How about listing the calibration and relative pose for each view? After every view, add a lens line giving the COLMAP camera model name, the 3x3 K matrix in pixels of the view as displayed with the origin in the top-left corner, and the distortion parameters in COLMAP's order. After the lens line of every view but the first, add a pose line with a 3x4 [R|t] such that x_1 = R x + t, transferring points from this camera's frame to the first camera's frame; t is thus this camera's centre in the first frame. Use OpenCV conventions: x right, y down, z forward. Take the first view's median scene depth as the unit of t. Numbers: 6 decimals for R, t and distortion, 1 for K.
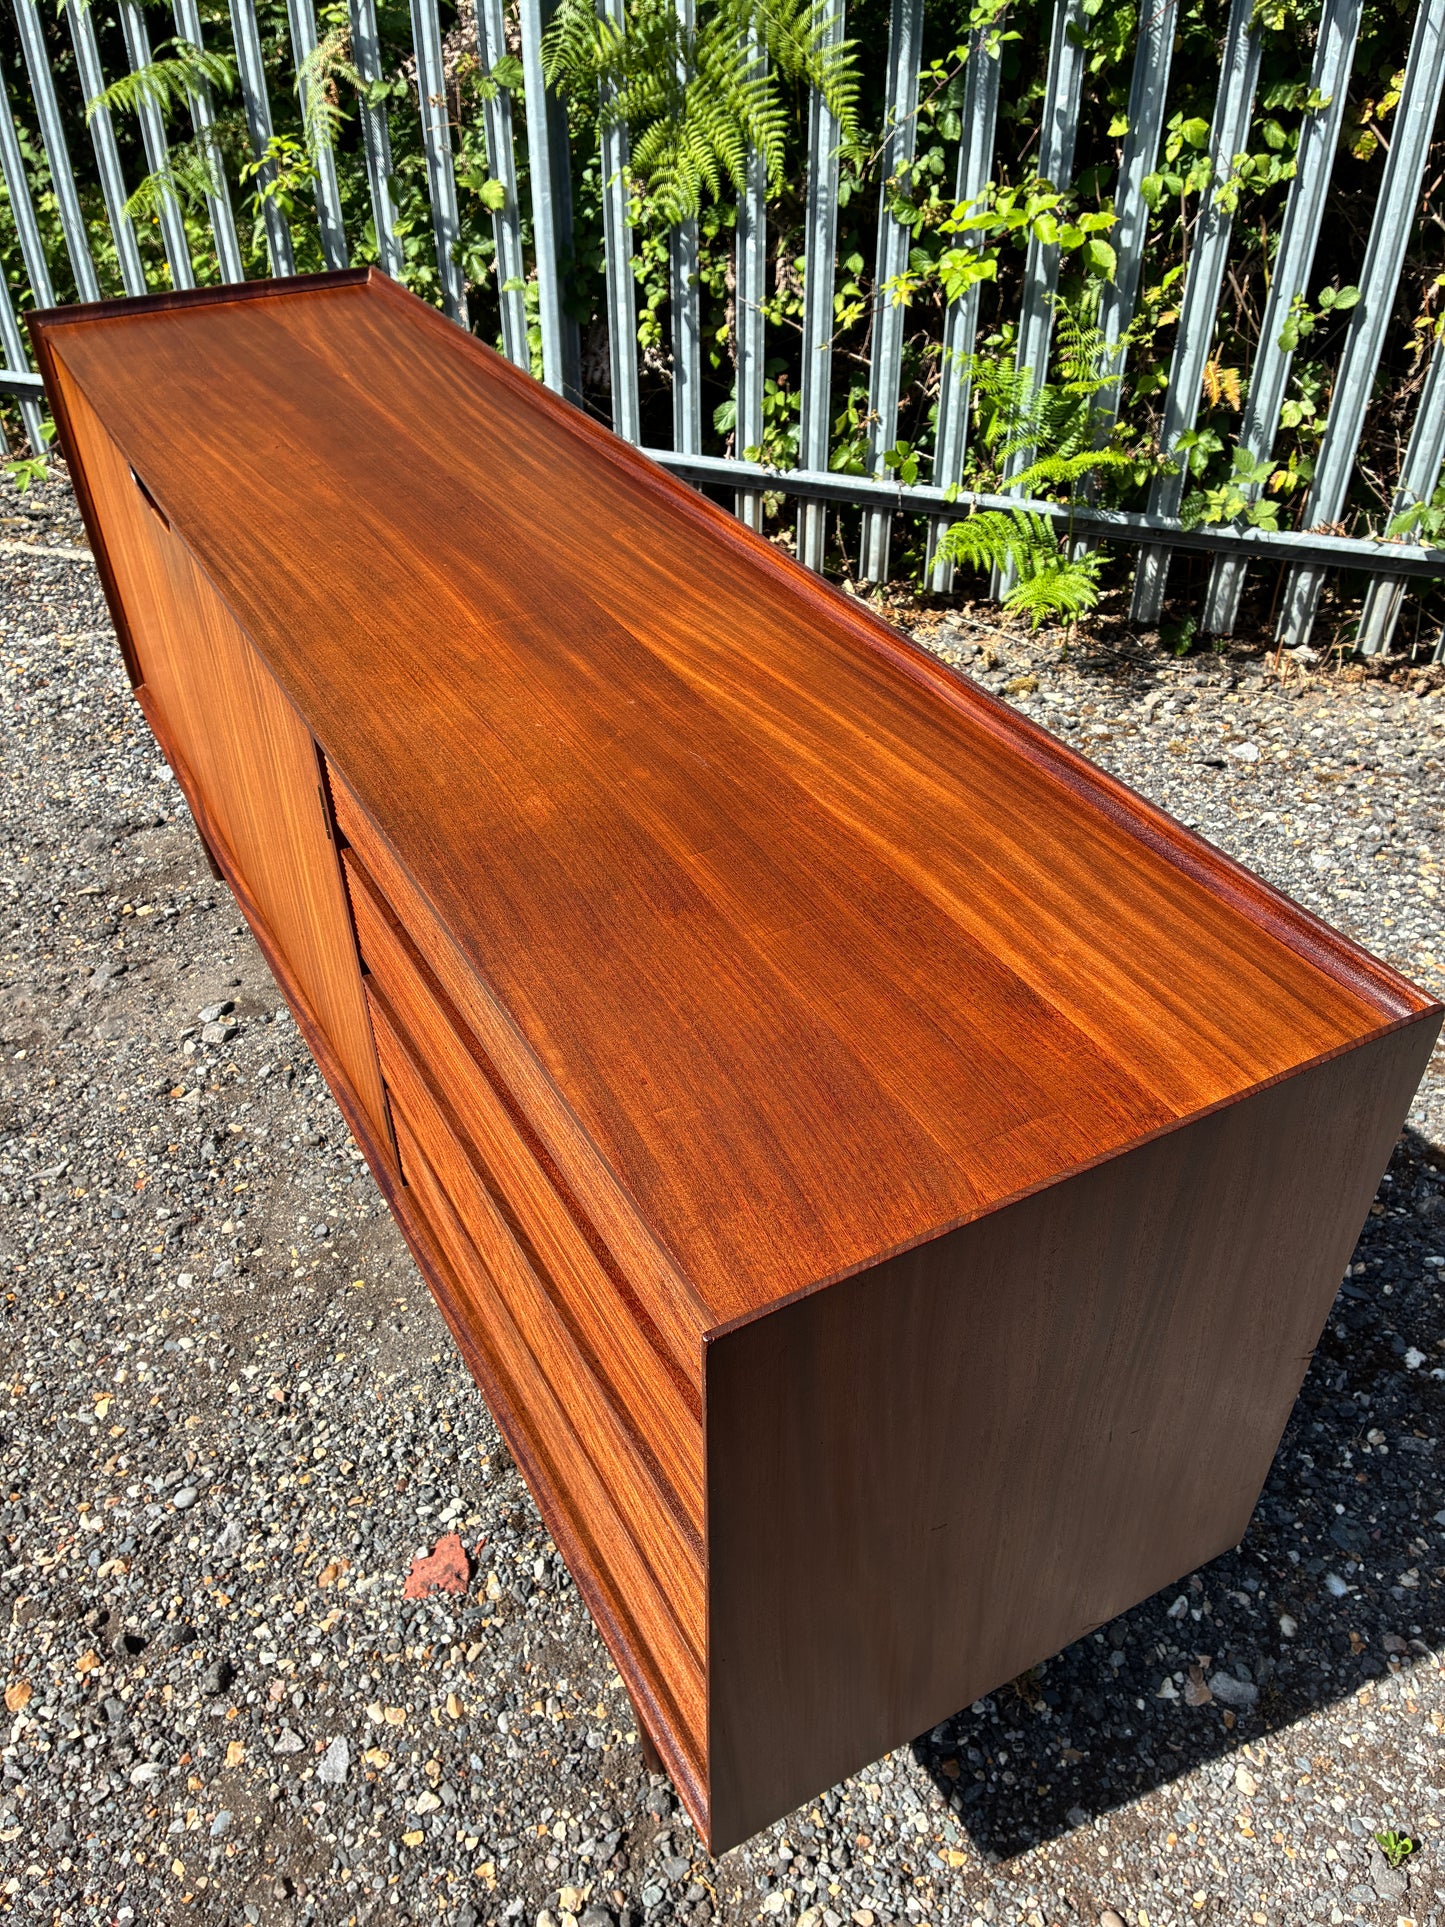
lens RADIAL K [[1460.8, 0, 724.4], [0, 1460.8, 960.7], [0, 0, 1]] dist [0.061571, -0.083479]
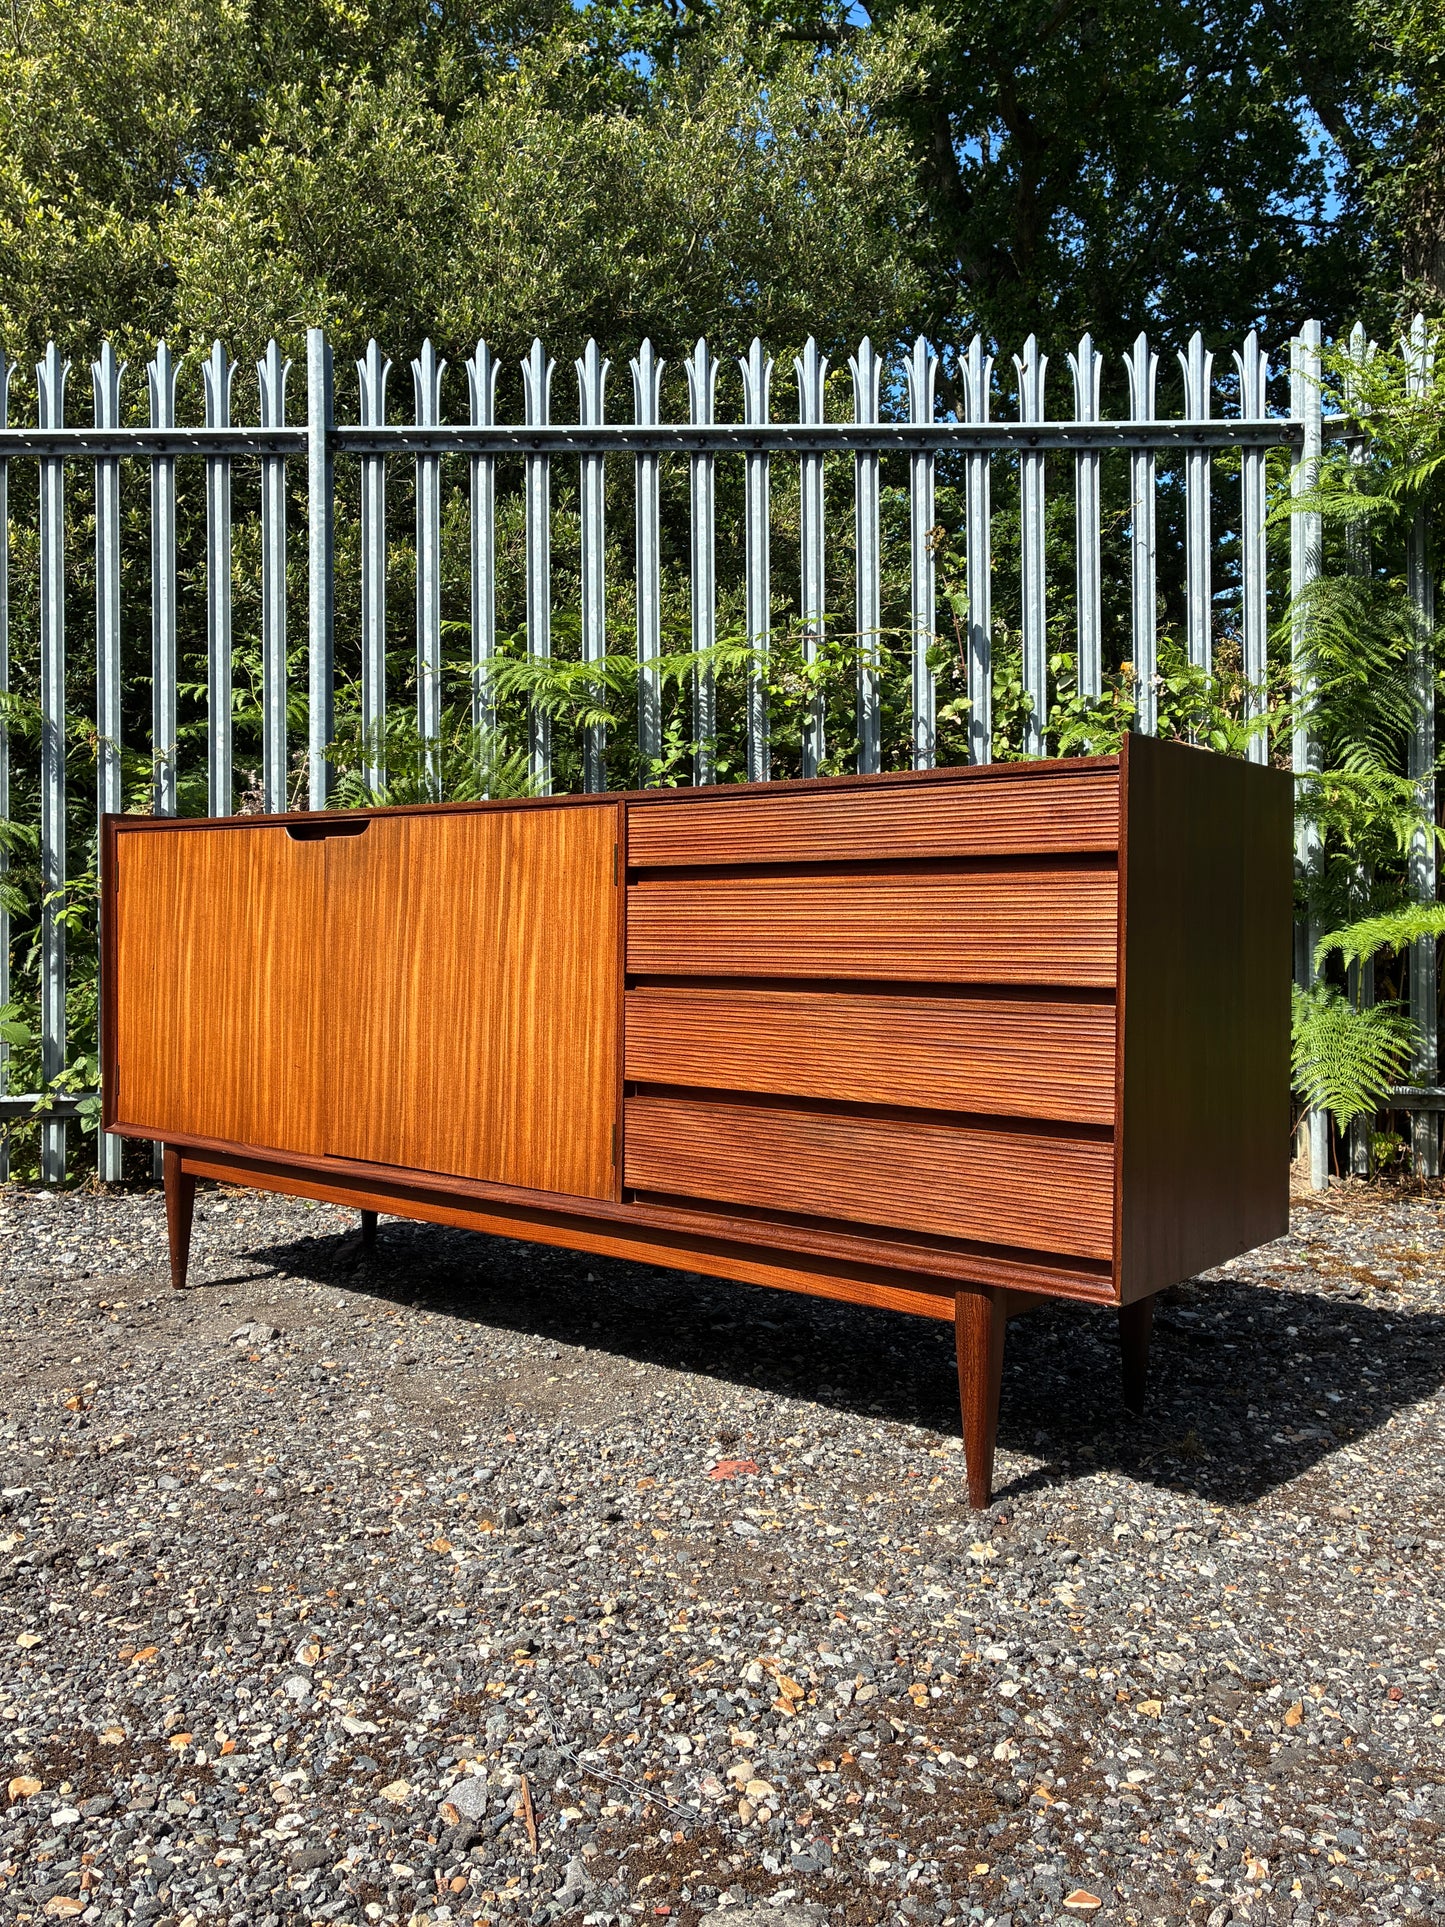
lens RADIAL K [[1502.1, 0, 726.9], [0, 1502.1, 957.2], [0, 0, 1]] dist [0.056433, -0.083811]
pose [[0.925228, 0.000517, 0.379410, -0.618399], [0.228563, 0.797421, -0.558462, 0.719773], [-0.302838, 0.603424, 0.737678, -0.116919]]
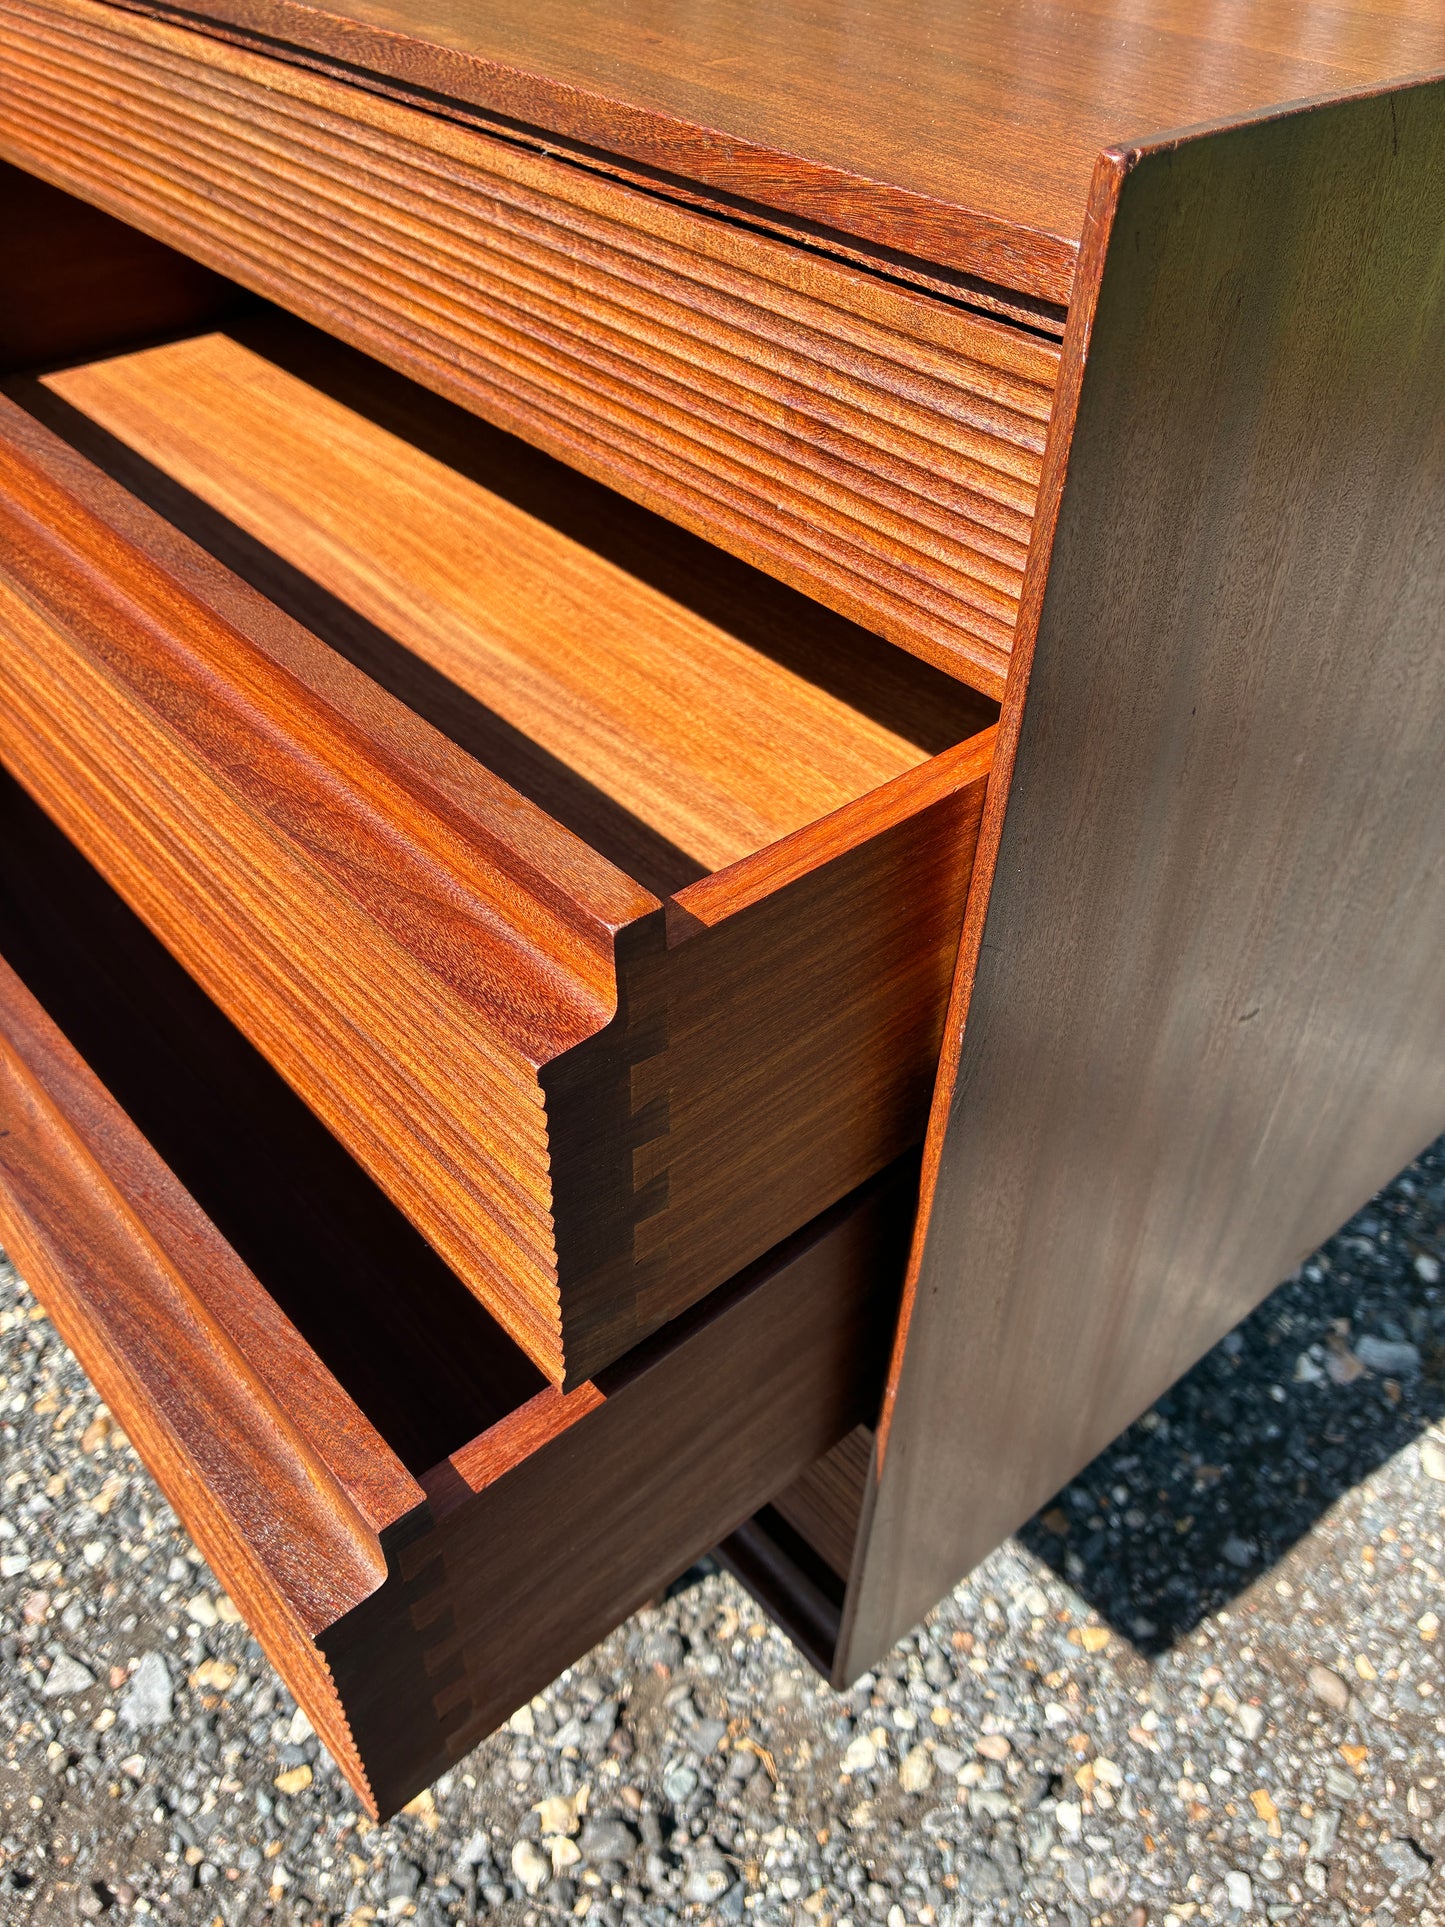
lens RADIAL K [[1471.9, 0, 709.5], [0, 1471.9, 959.7], [0, 0, 1]] dist [0.133821, -0.193754]
pose [[0.978090, -0.126011, 0.165717, -0.081744], [0.114787, 0.990503, 0.075687, 0.179212], [-0.173680, -0.055006, 0.983265, 0.291680]]
